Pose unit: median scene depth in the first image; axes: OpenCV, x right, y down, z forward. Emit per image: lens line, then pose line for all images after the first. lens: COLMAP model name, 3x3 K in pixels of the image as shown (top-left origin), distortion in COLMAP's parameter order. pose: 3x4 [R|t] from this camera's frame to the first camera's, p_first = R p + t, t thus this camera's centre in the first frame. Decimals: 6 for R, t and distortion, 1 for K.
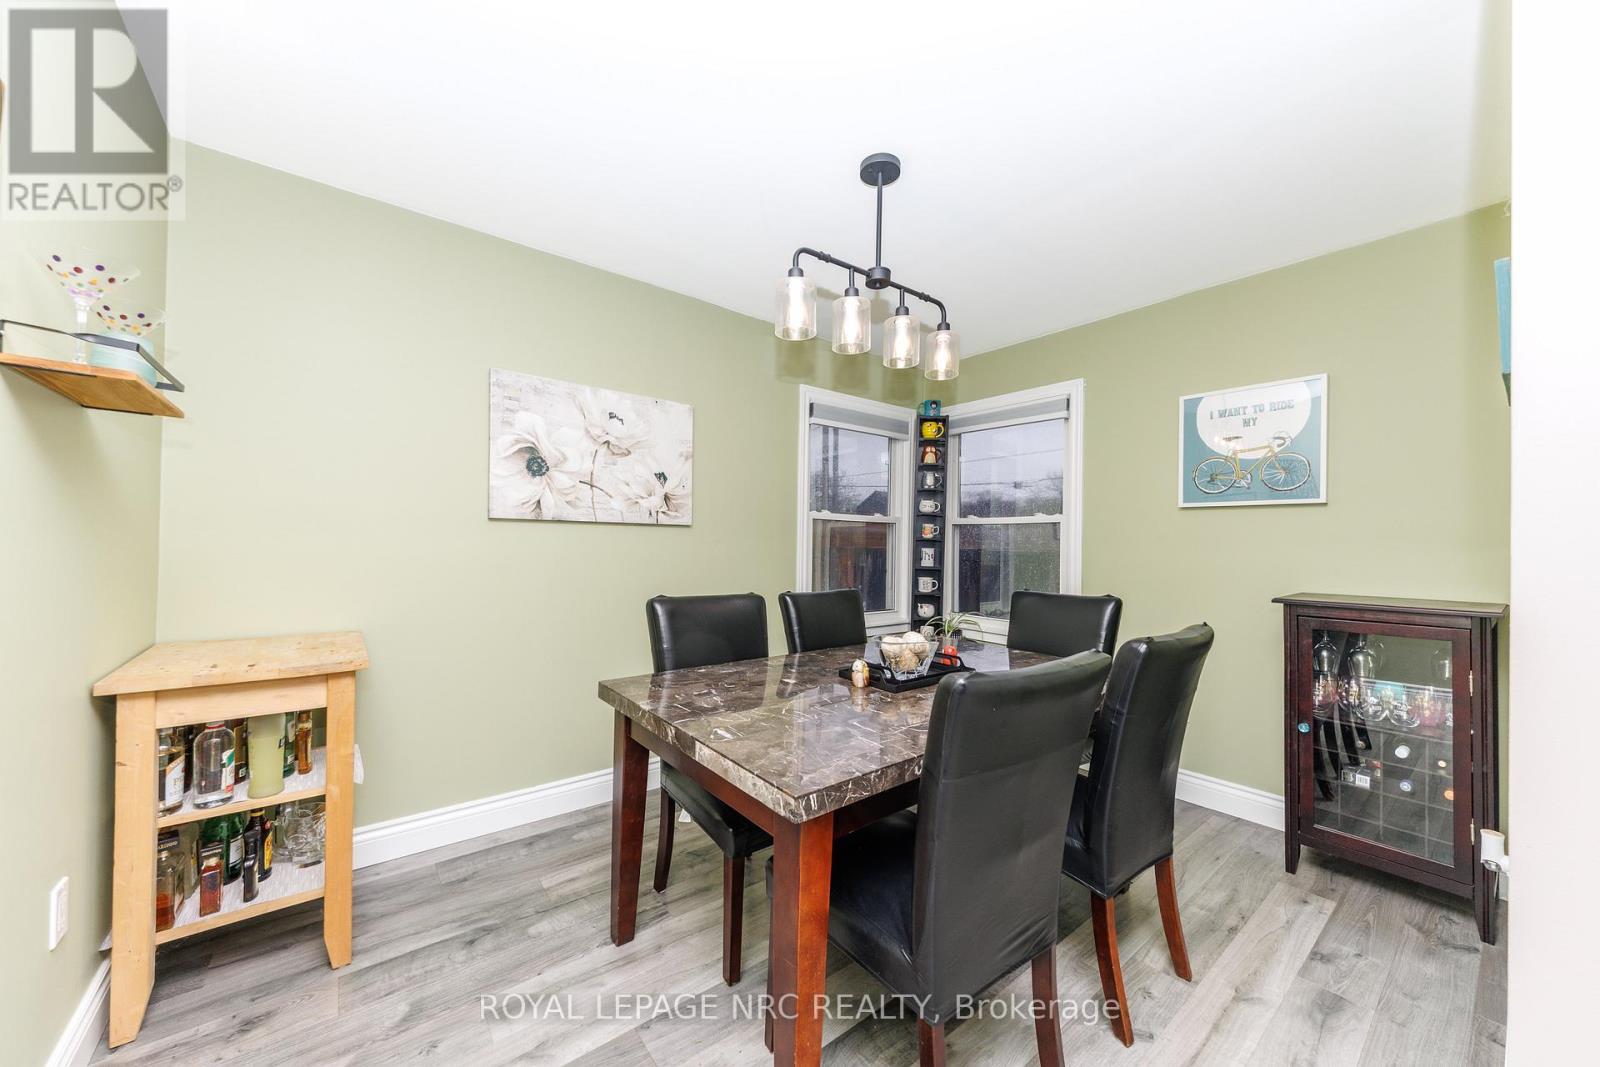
lens RADIAL K [[573.9, 0, 795.0], [0, 573.9, 536.5], [0, 0, 1]] dist [0.000073, -0.000284]
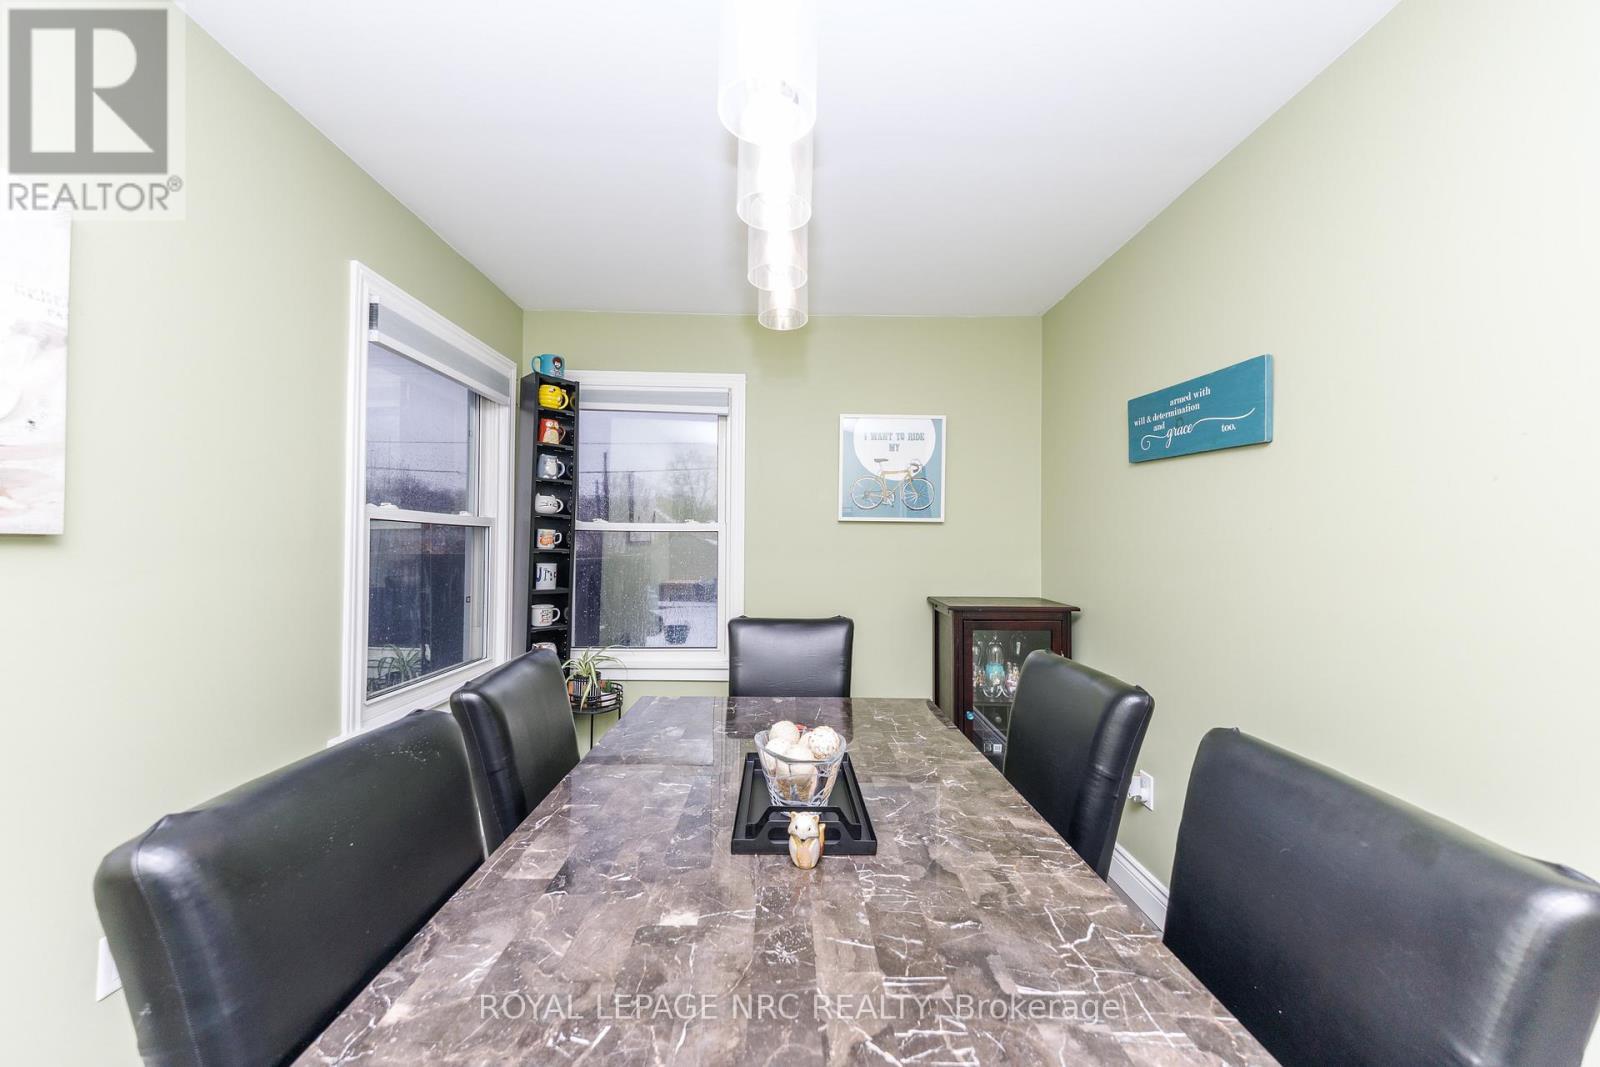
lens RADIAL K [[573.9, 0, 799.1], [0, 573.9, 539.2], [0, 0, 1]] dist [0.000073, -0.000284]
pose [[0.601469, -0.000643, 0.798896, -0.160549], [-0.011452, 0.999890, 0.009426, -0.021870], [-0.798814, -0.014818, 0.601396, 0.357189]]
